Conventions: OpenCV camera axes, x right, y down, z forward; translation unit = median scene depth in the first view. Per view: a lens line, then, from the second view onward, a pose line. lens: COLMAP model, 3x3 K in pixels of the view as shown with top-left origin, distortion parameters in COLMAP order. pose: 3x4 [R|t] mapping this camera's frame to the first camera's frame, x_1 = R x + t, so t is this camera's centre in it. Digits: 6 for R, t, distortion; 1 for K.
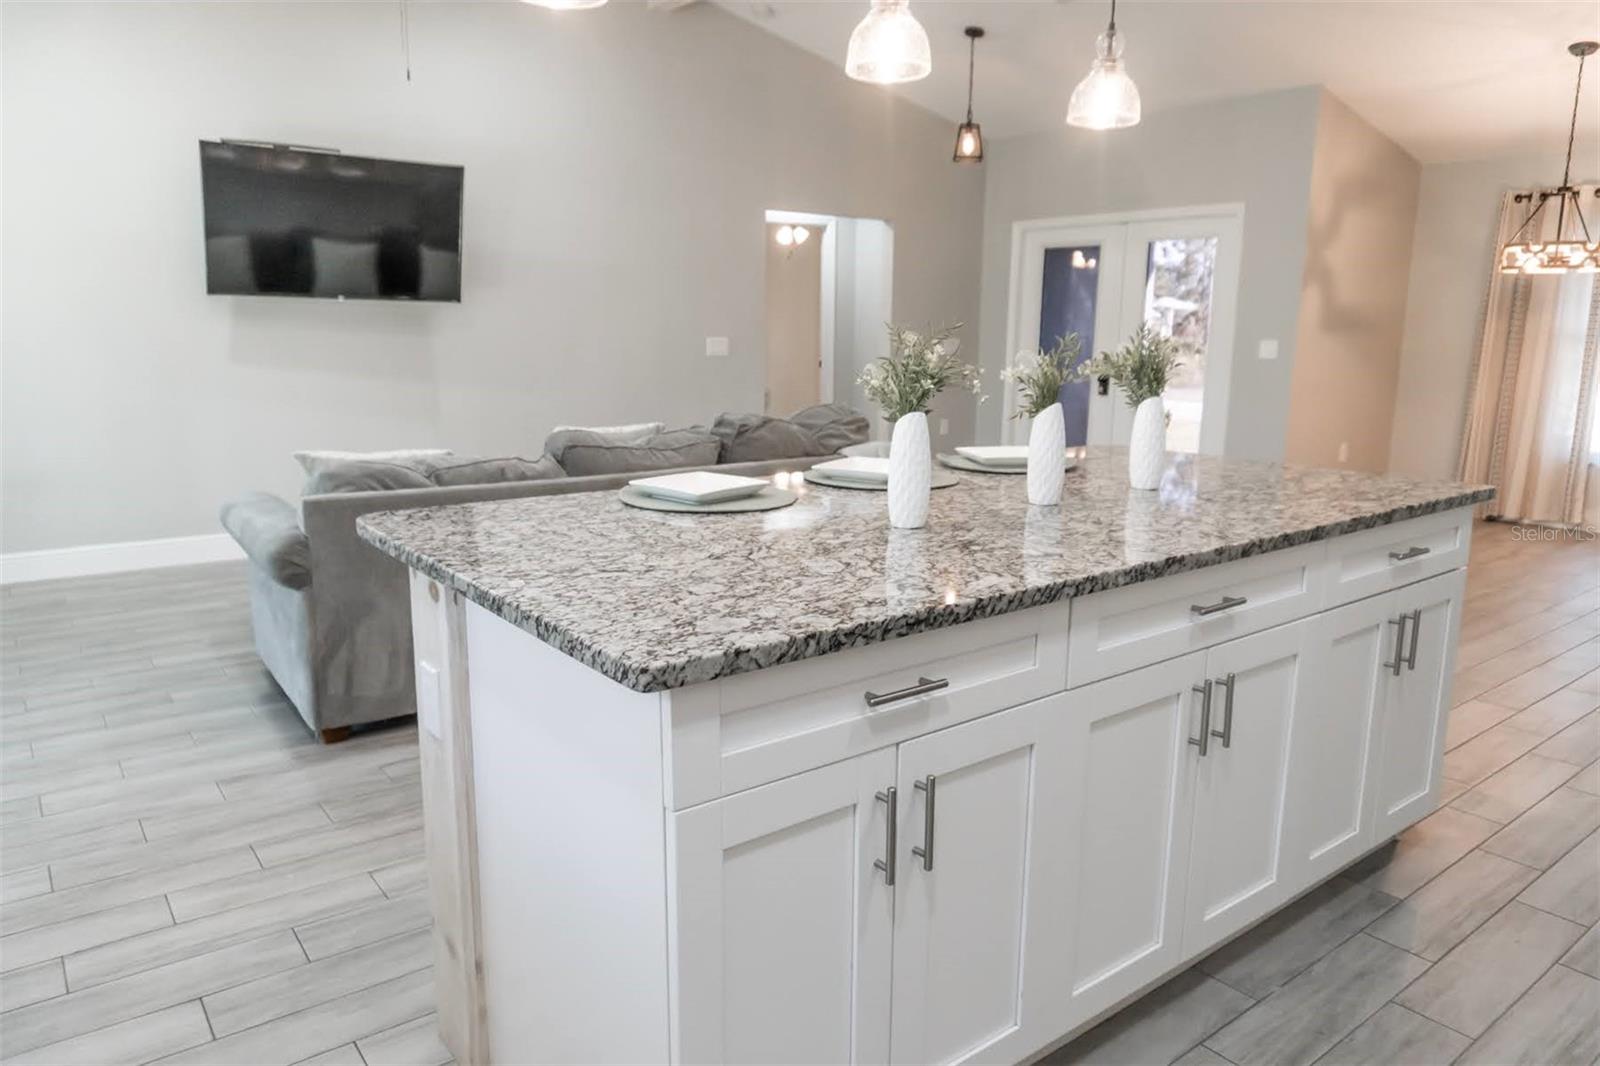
lens RADIAL K [[1054.2, 0, 822.6], [0, 1054.2, 529.0], [0, 0, 1]] dist [-0.000563, -0.000882]
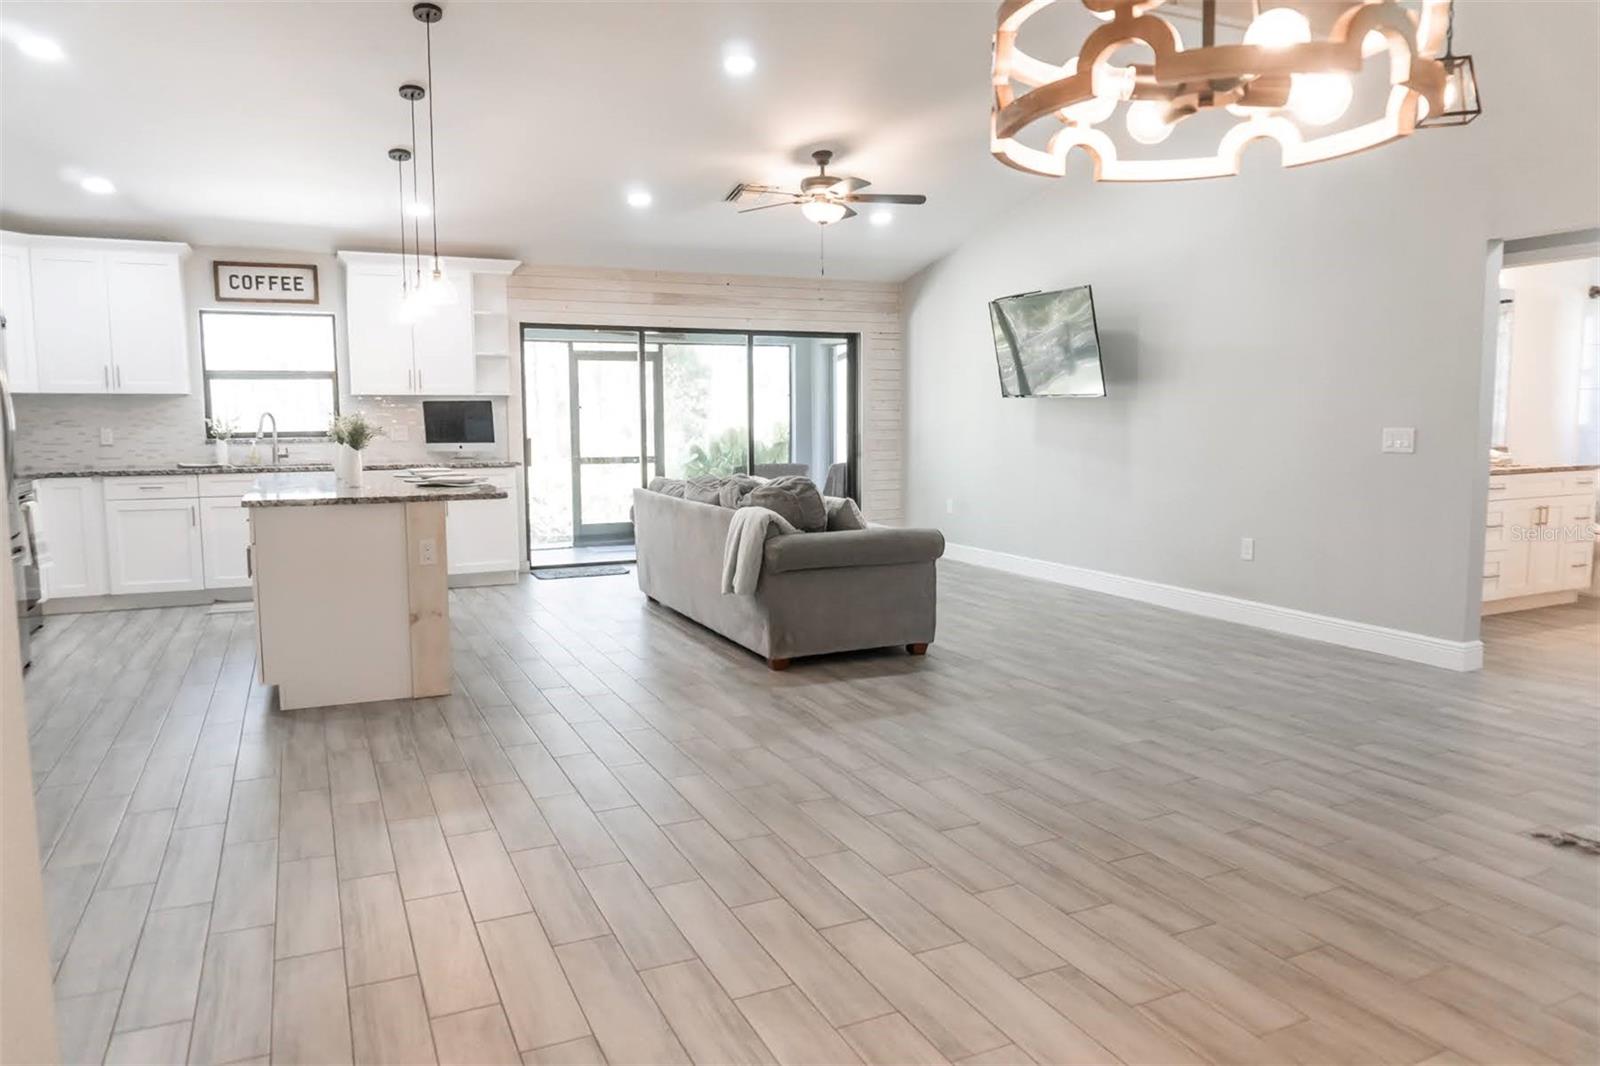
lens RADIAL K [[1076.7, 0, 801.6], [0, 1076.7, 543.6], [0, 0, 1]] dist [-0.004356, -0.025484]
pose [[-0.235366, 0.102994, -0.966434, 0.969339], [-0.182619, 0.971972, 0.148059, -0.182497], [0.954596, 0.211338, -0.209960, 1.023155]]
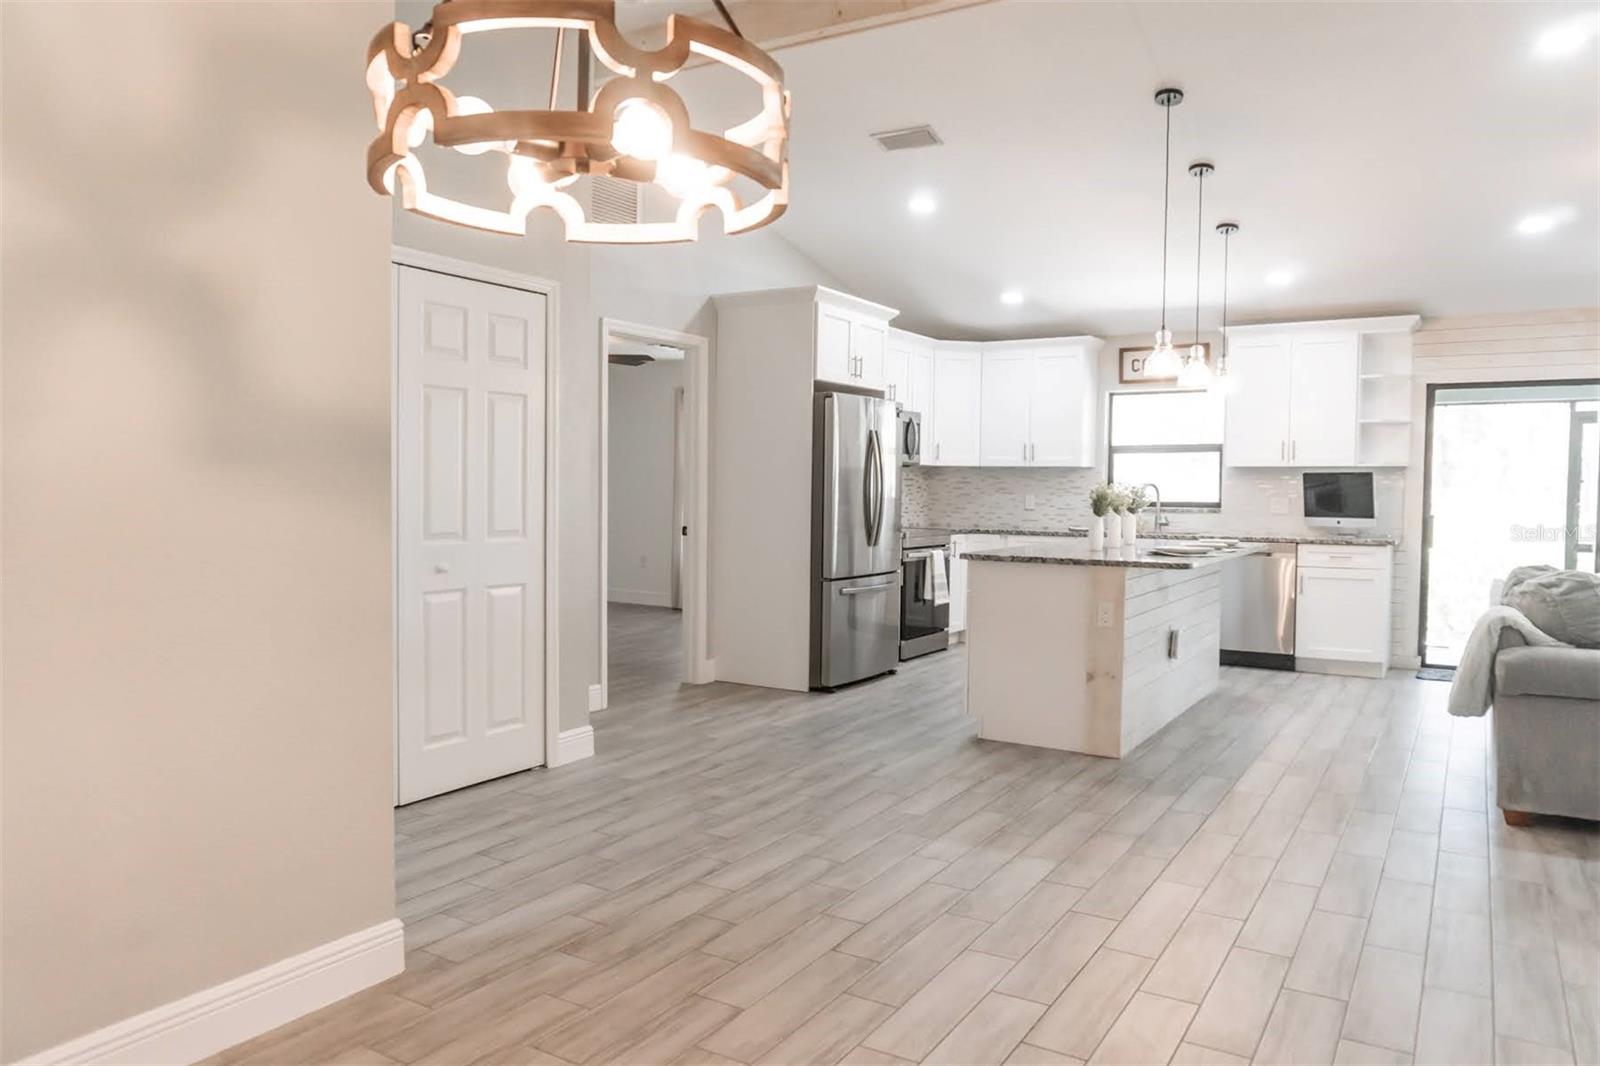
lens RADIAL K [[1106.0, 0, 787.2], [0, 1106.0, 534.5], [0, 0, 1]] dist [-0.022398, 0.003878]
pose [[-0.943967, -0.007416, -0.329955, 0.758168], [-0.082475, 0.973329, 0.214076, -0.233007], [0.319567, 0.229294, -0.919403, 1.299858]]
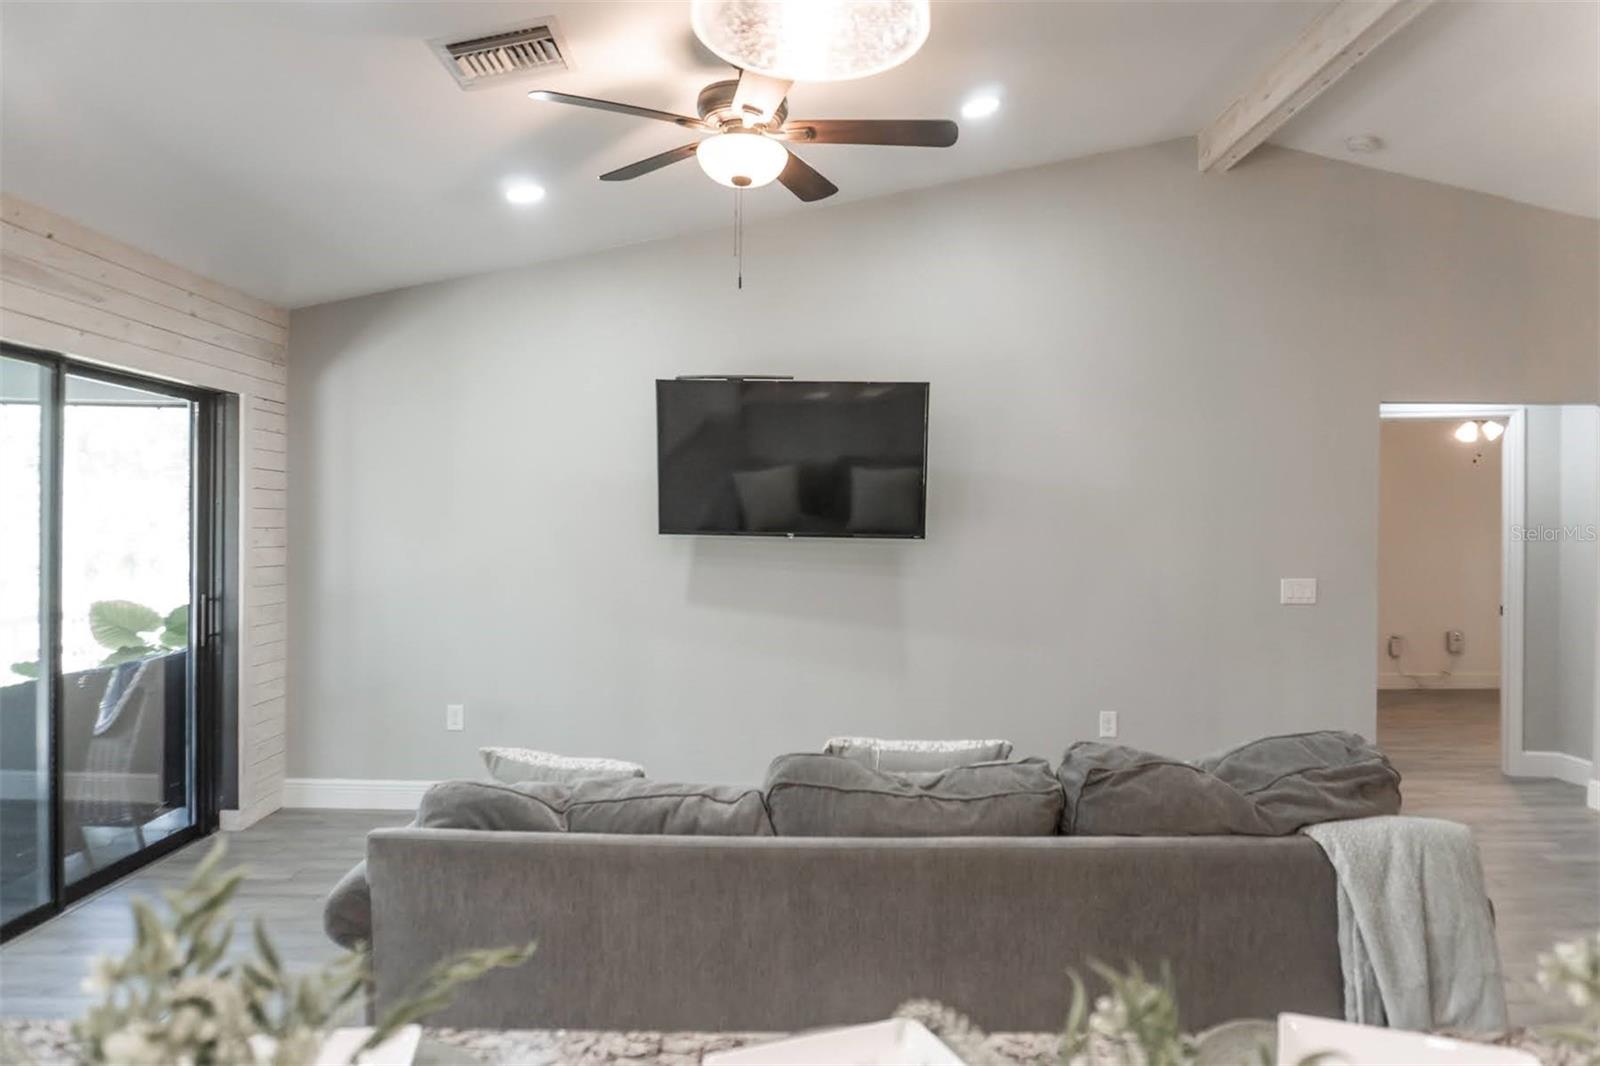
lens RADIAL K [[1079.0, 0, 805.2], [0, 1079.0, 527.7], [0, 0, 1]] dist [-0.033924, -0.000131]
pose [[0.788546, -0.006998, -0.614937, 0.113773], [-0.114381, 0.980819, -0.157834, -0.083417], [0.604246, 0.194796, 0.772620, 0.303404]]
